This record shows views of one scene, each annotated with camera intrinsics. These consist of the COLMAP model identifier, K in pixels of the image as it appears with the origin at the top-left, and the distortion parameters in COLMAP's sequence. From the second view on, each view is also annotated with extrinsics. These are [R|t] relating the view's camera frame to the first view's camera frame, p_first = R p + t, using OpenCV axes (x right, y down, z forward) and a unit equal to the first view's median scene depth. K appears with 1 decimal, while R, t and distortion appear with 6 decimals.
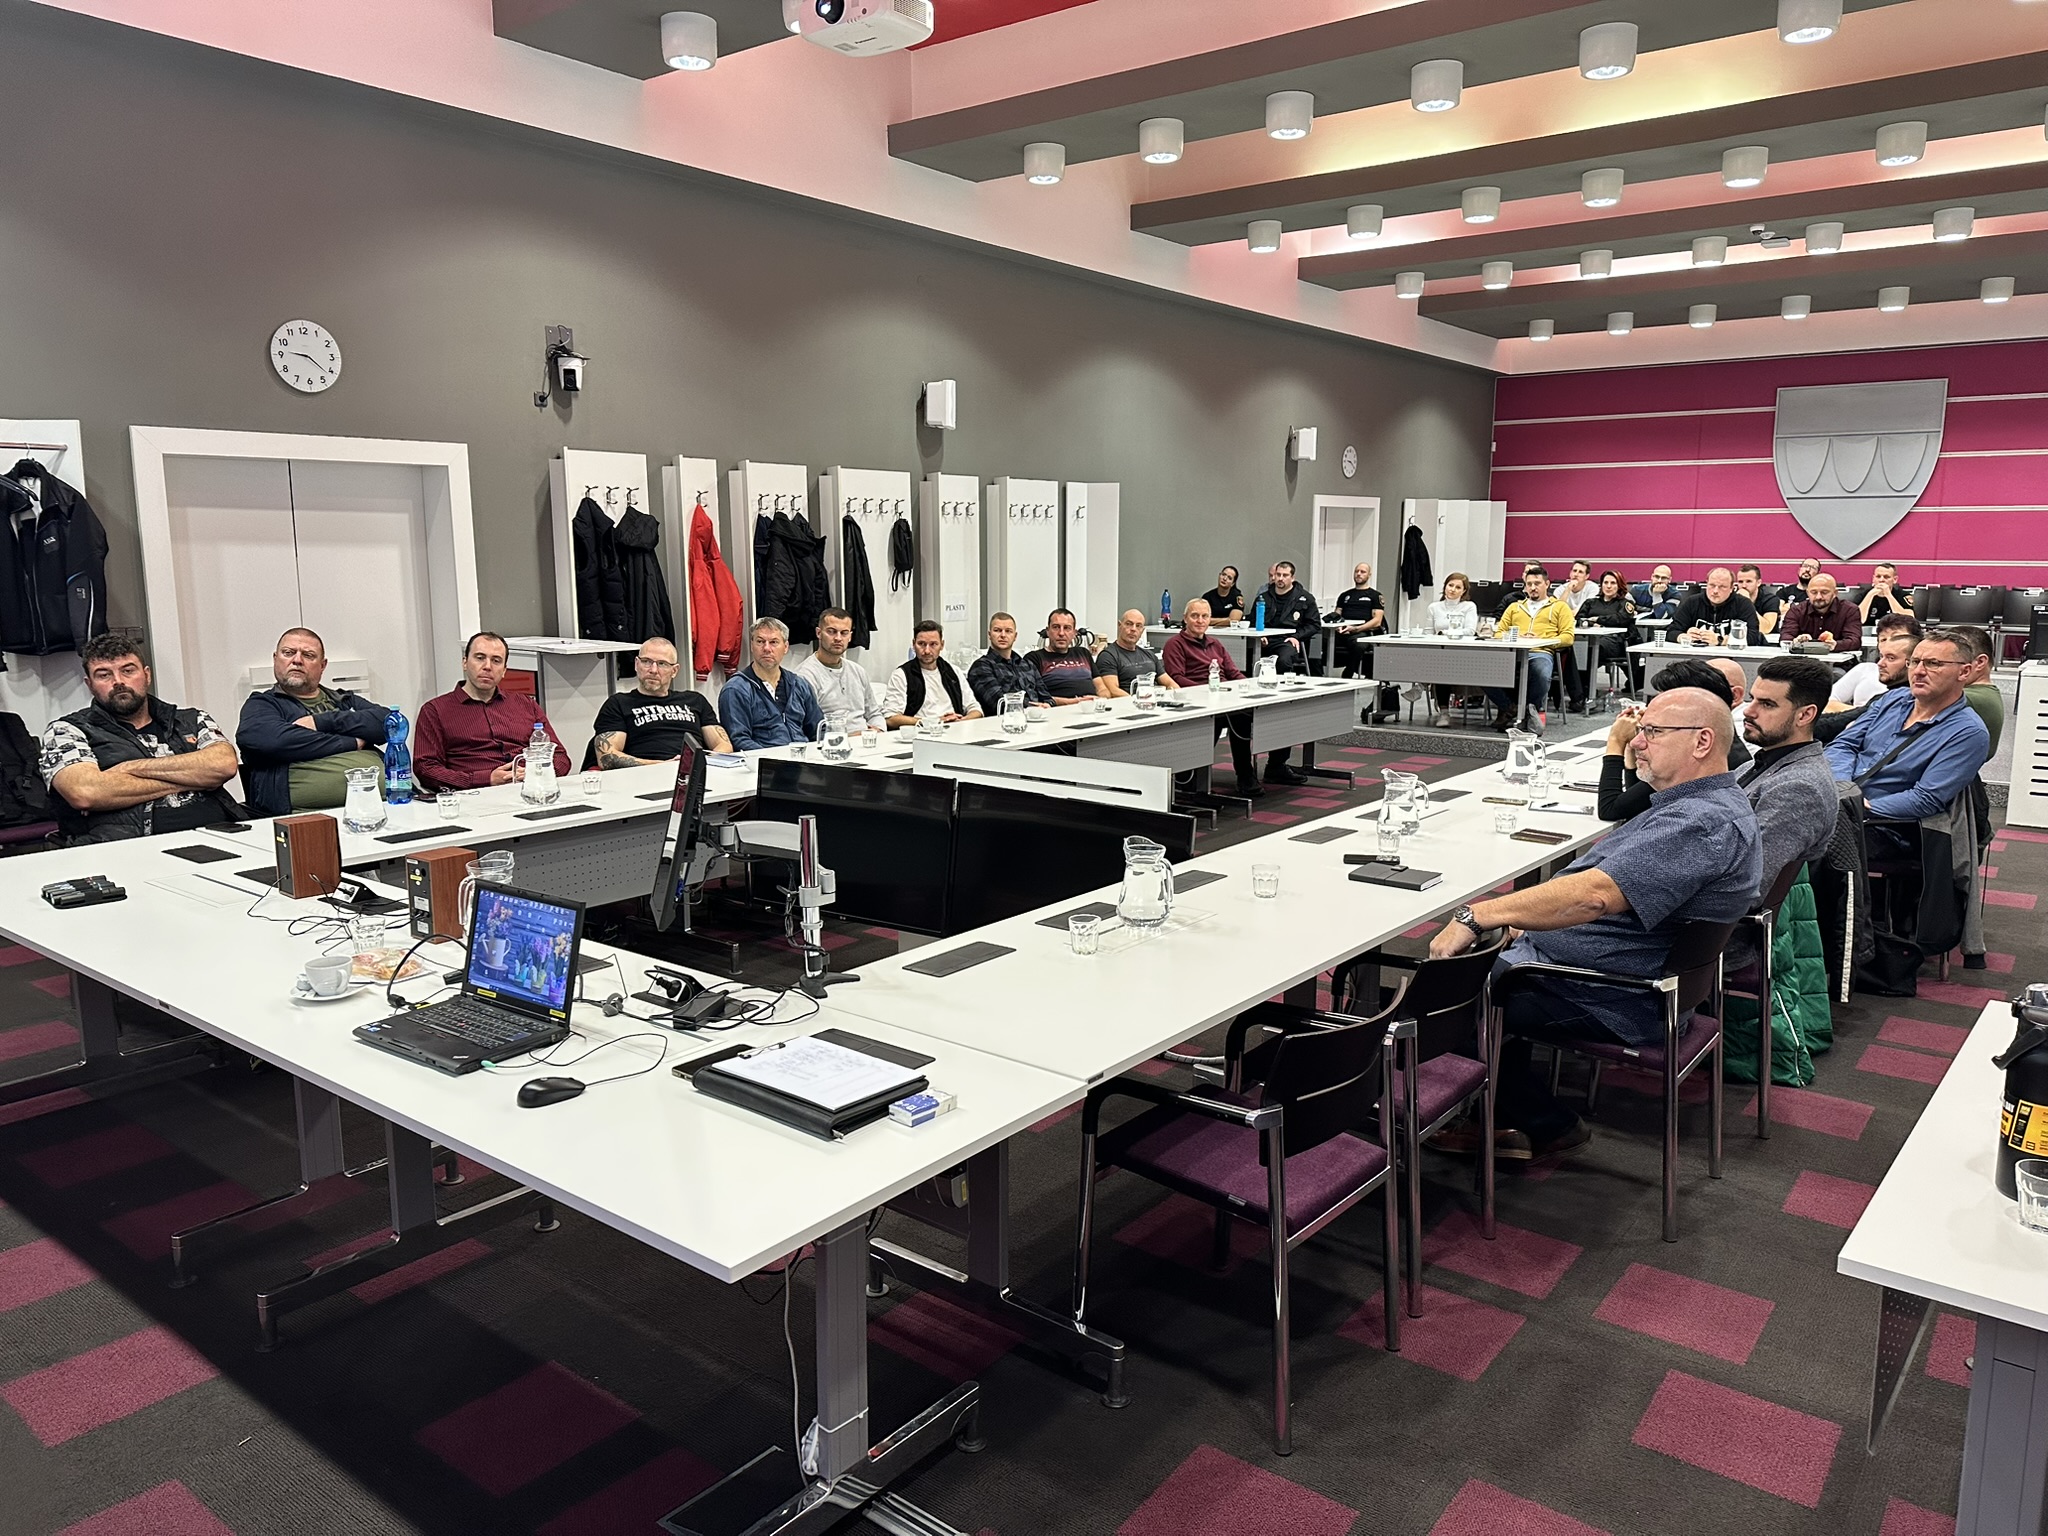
lens RADIAL K [[1428.2, 0, 1024.0], [0, 1428.2, 768.0], [0, 0, 1]] dist [-0.024227, -0.001197]
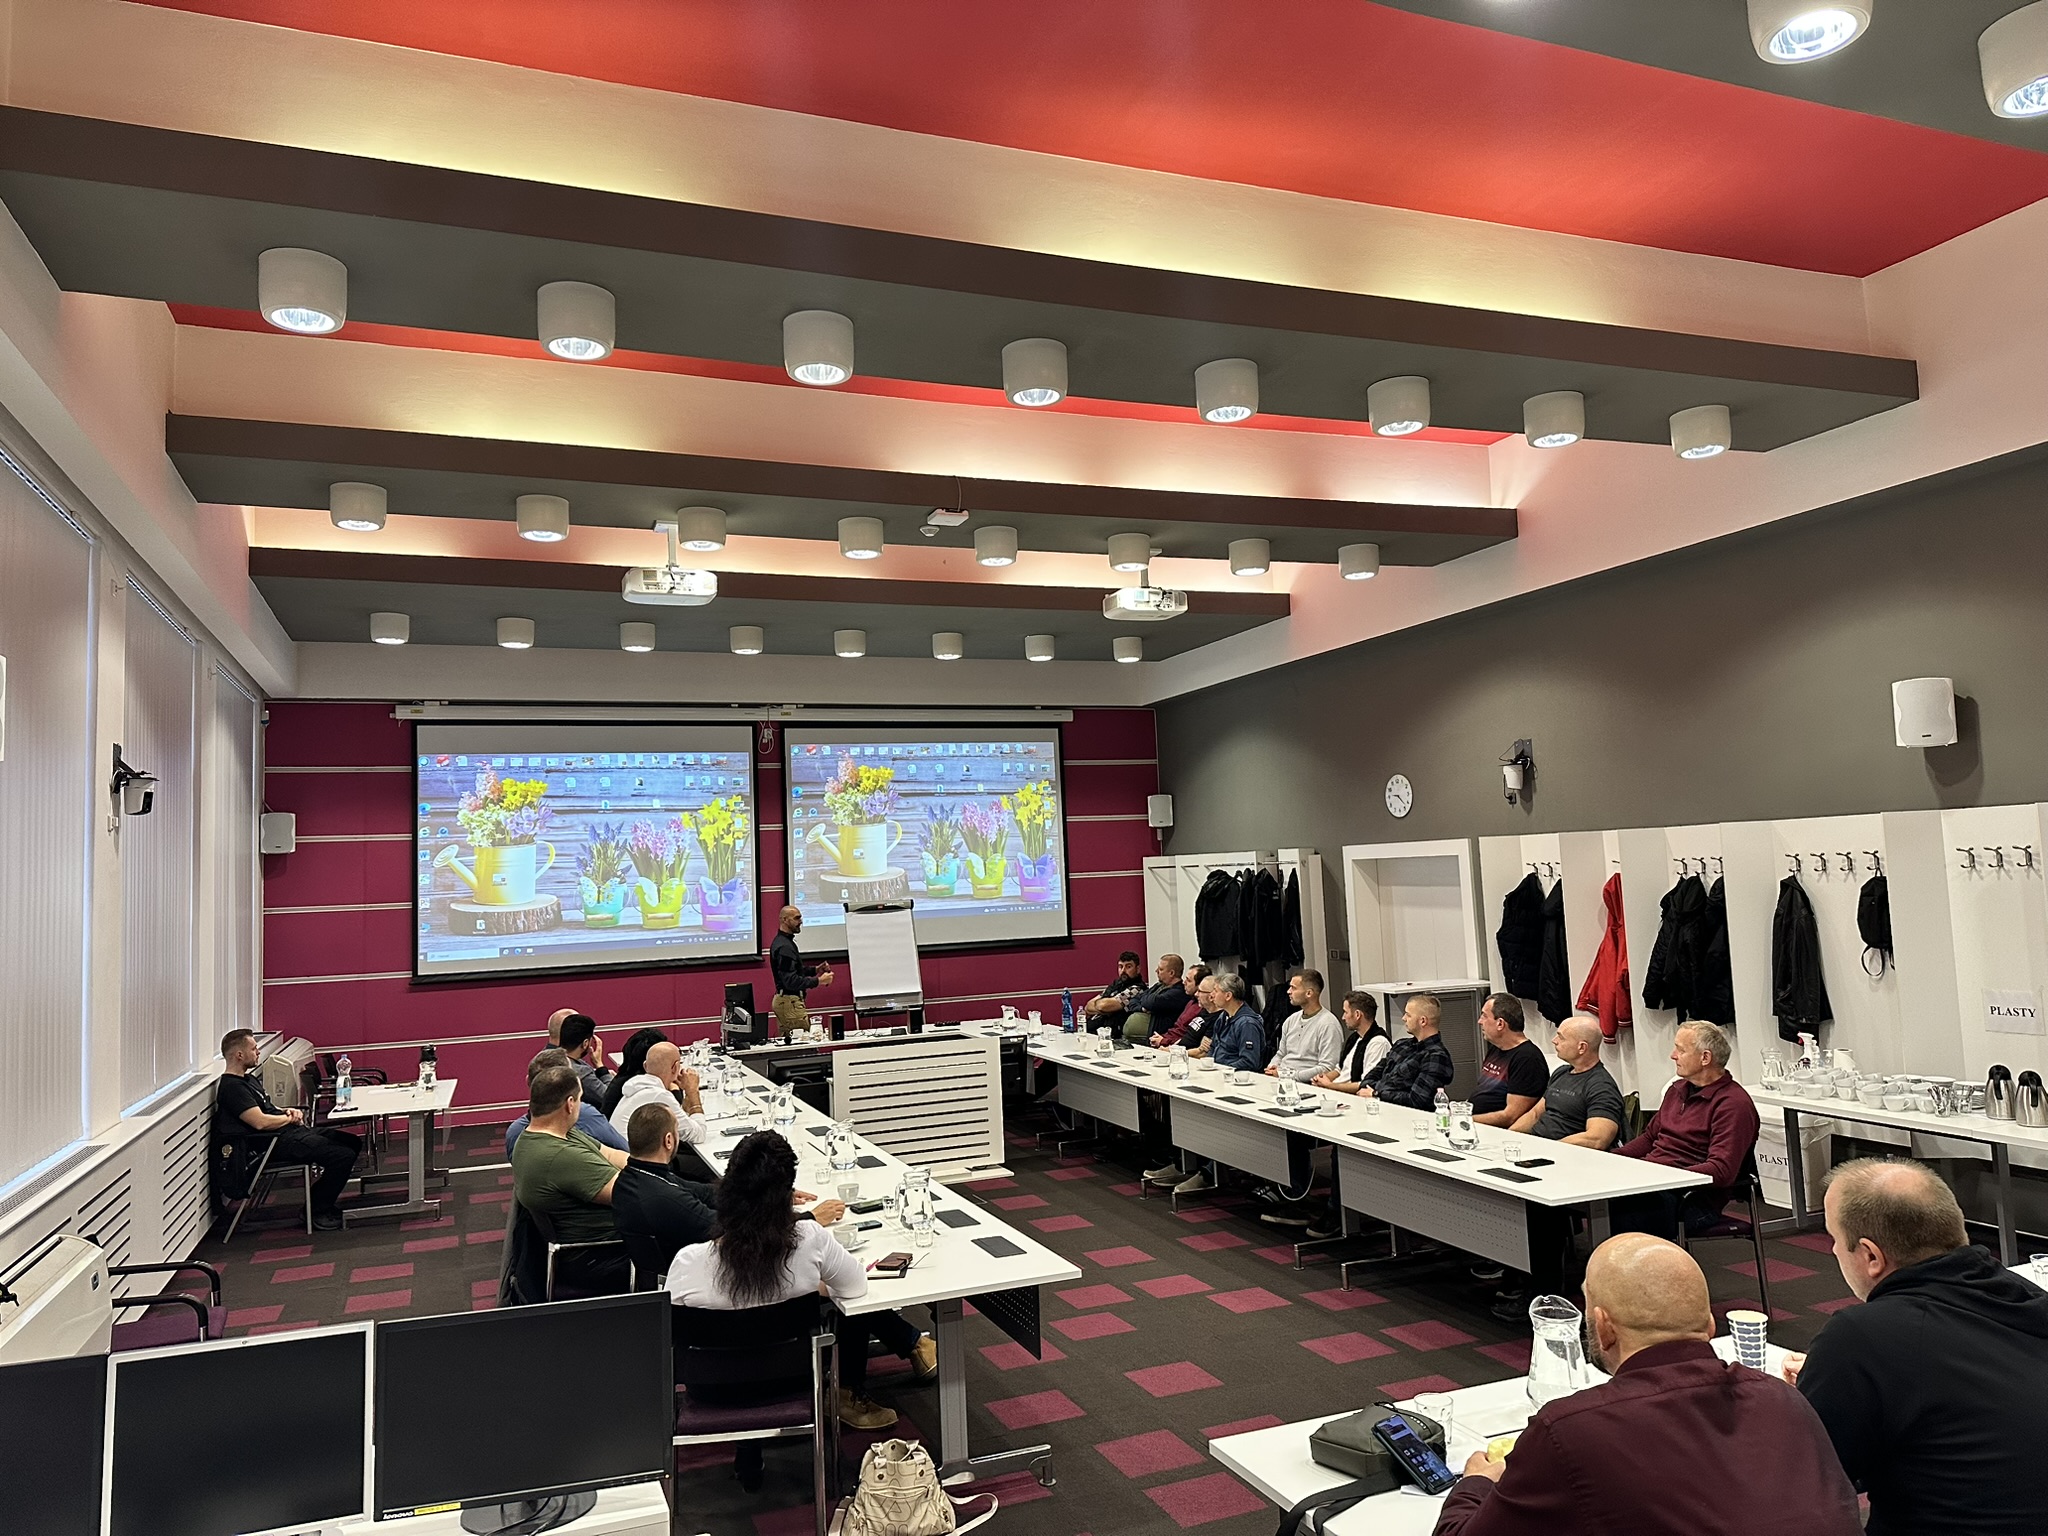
lens RADIAL K [[1428.2, 0, 1024.0], [0, 1428.2, 768.0], [0, 0, 1]] dist [-0.024227, -0.001197]
pose [[-0.500796, -0.052064, -0.863998, 1.005811], [-0.101396, 0.994845, -0.001178, -0.241496], [0.859606, 0.087016, -0.503494, 1.273603]]
